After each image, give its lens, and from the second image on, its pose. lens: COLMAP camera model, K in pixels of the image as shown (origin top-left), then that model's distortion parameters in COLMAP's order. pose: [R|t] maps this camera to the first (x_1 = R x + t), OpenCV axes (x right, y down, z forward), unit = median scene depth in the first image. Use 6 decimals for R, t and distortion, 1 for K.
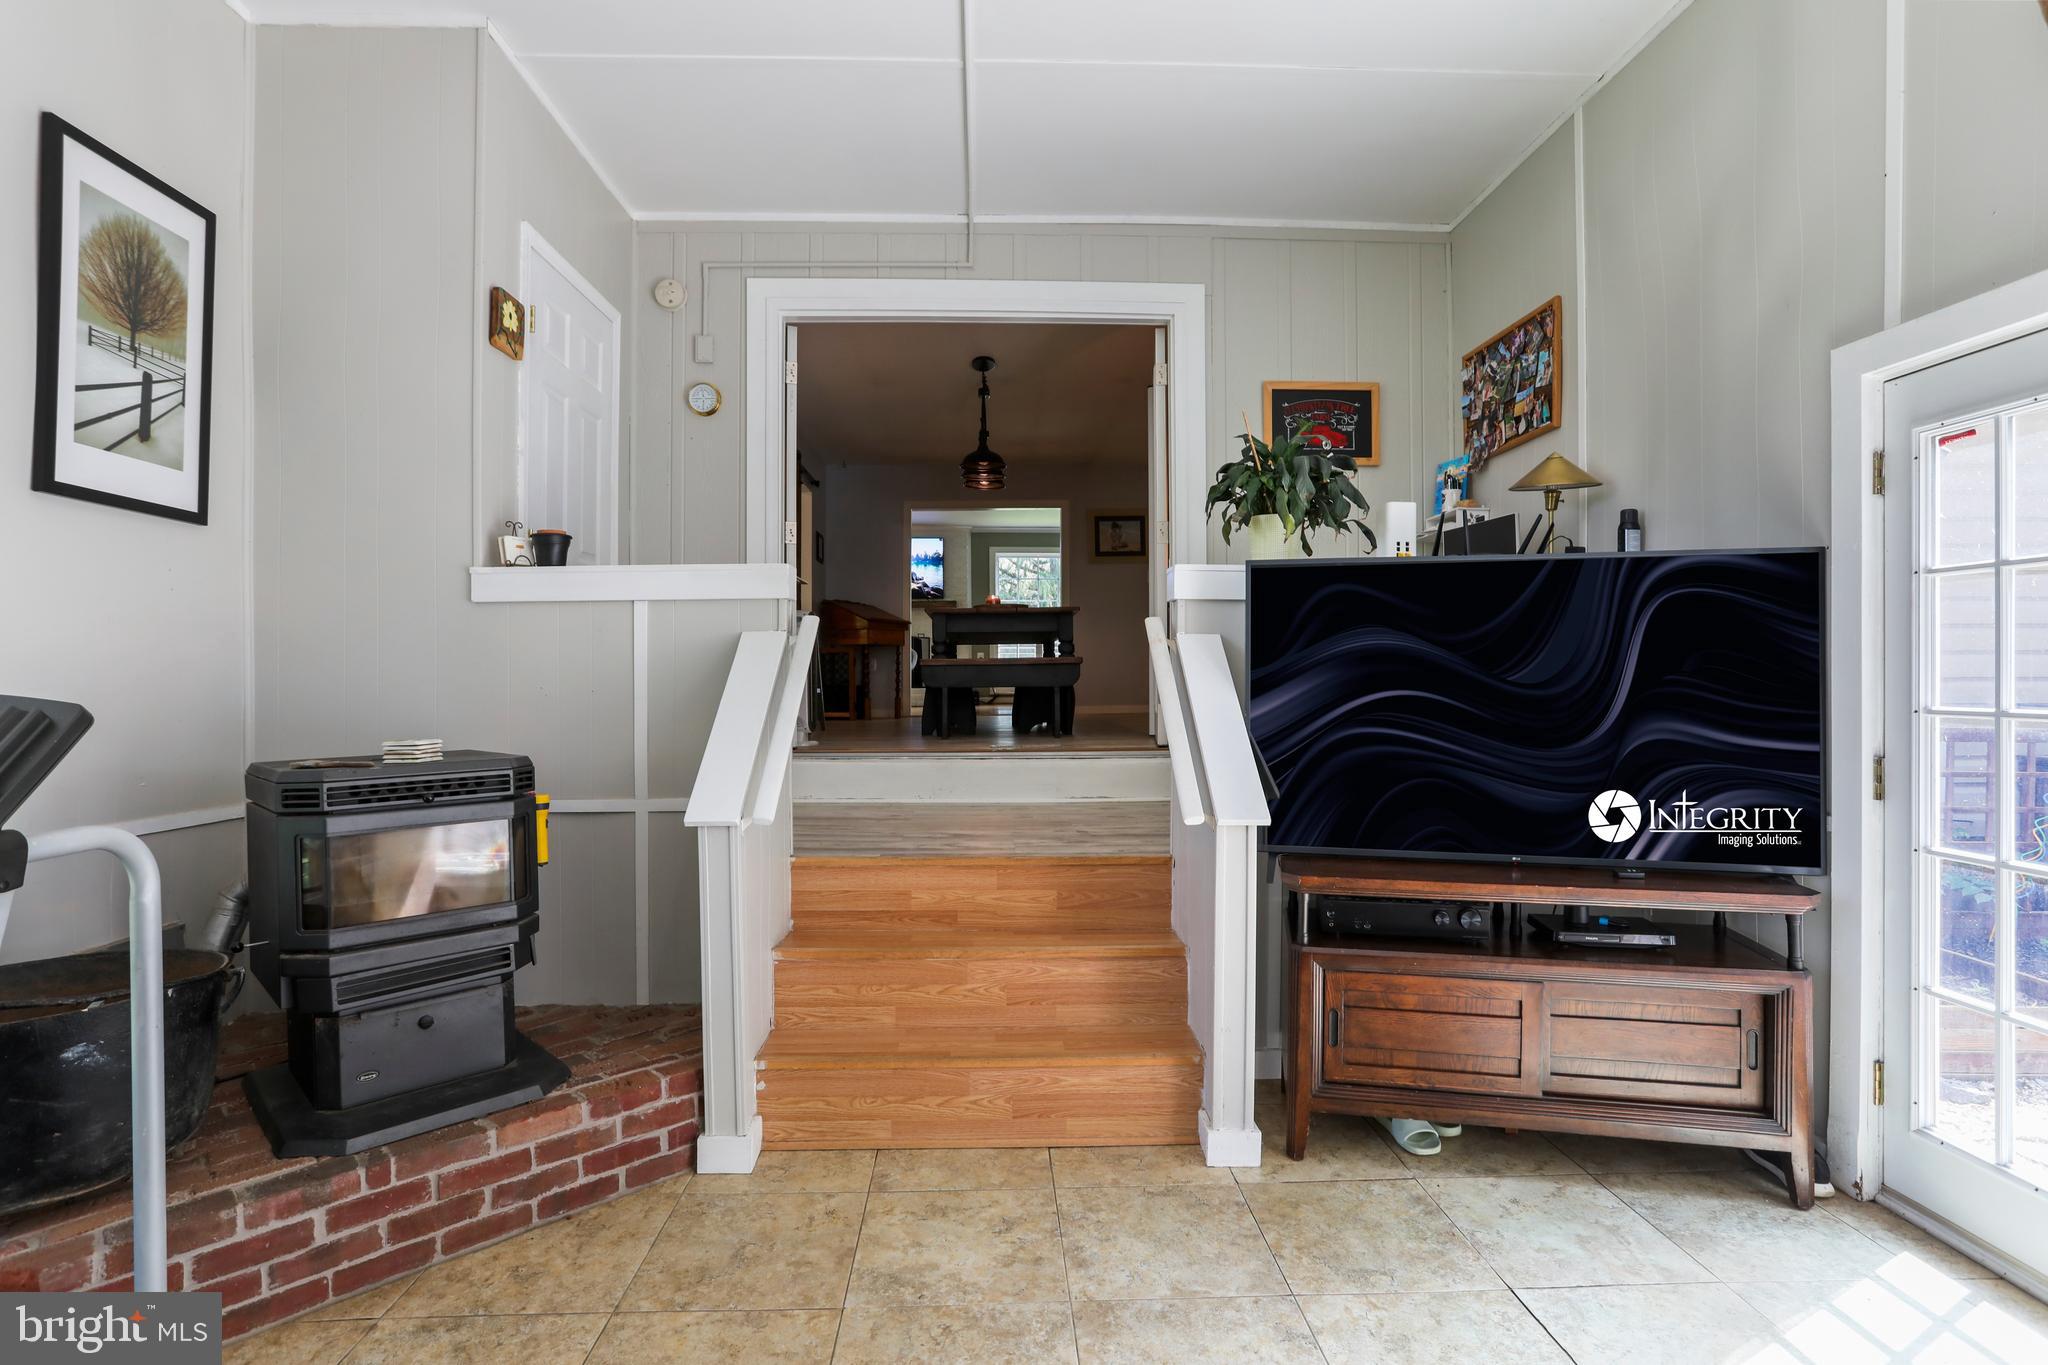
lens RADIAL K [[996.5, 0, 1024.0], [0, 996.5, 682.5], [0, 0, 1]] dist [-0.061897, 0.036805]
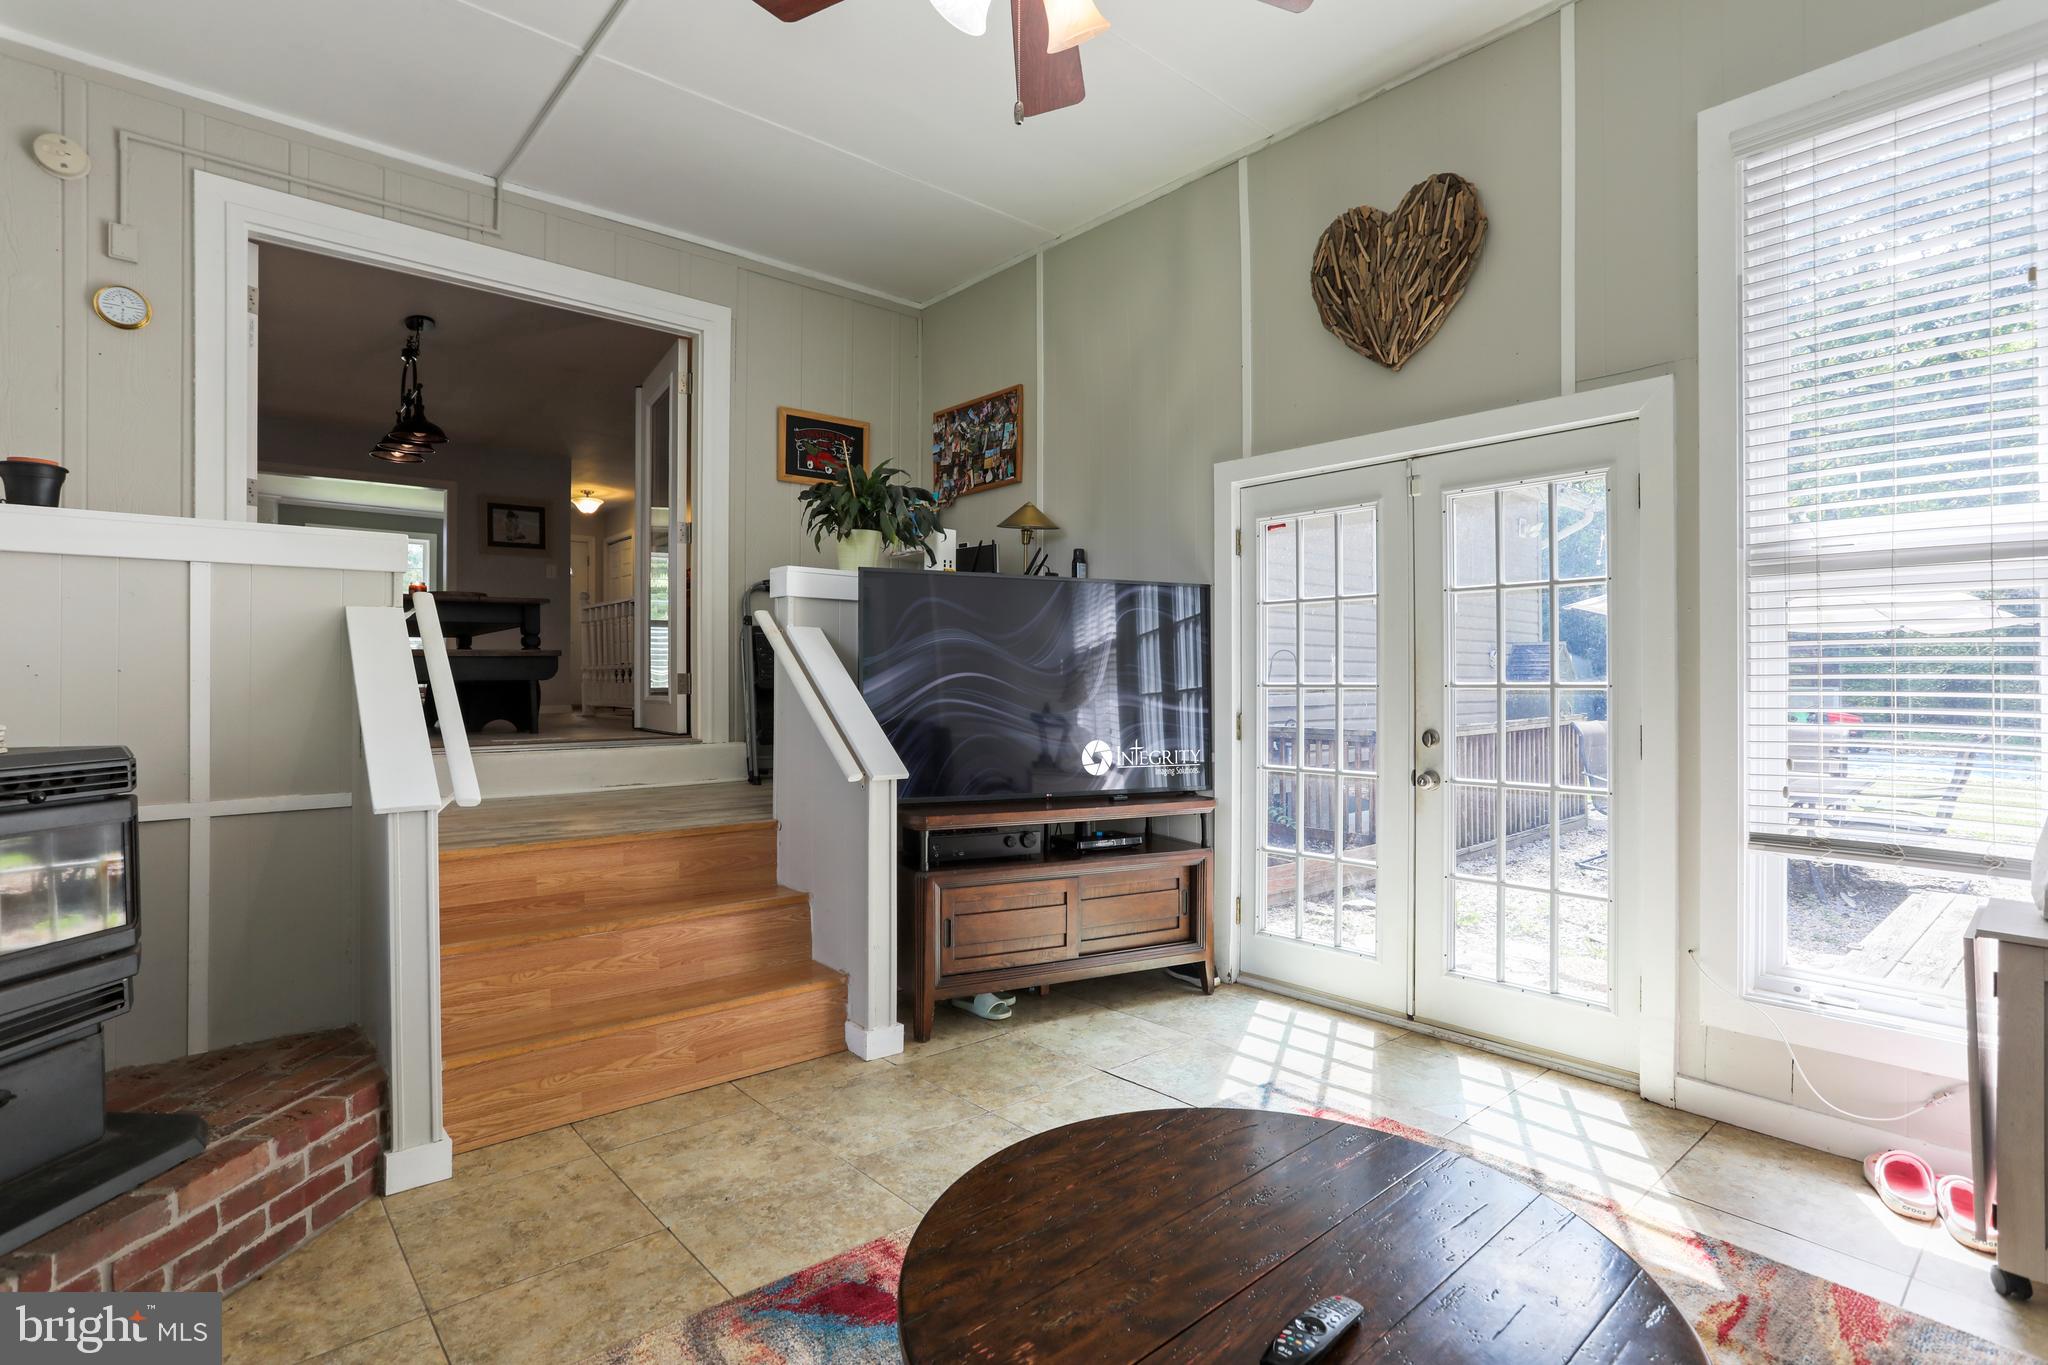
lens RADIAL K [[996.5, 0, 1024.0], [0, 996.5, 682.5], [0, 0, 1]] dist [-0.061897, 0.036805]
pose [[0.777321, 0.001367, 0.629103, -0.428906], [0.003762, 0.999970, -0.006821, 0.031258], [-0.629093, 0.007669, 0.777292, -0.078173]]
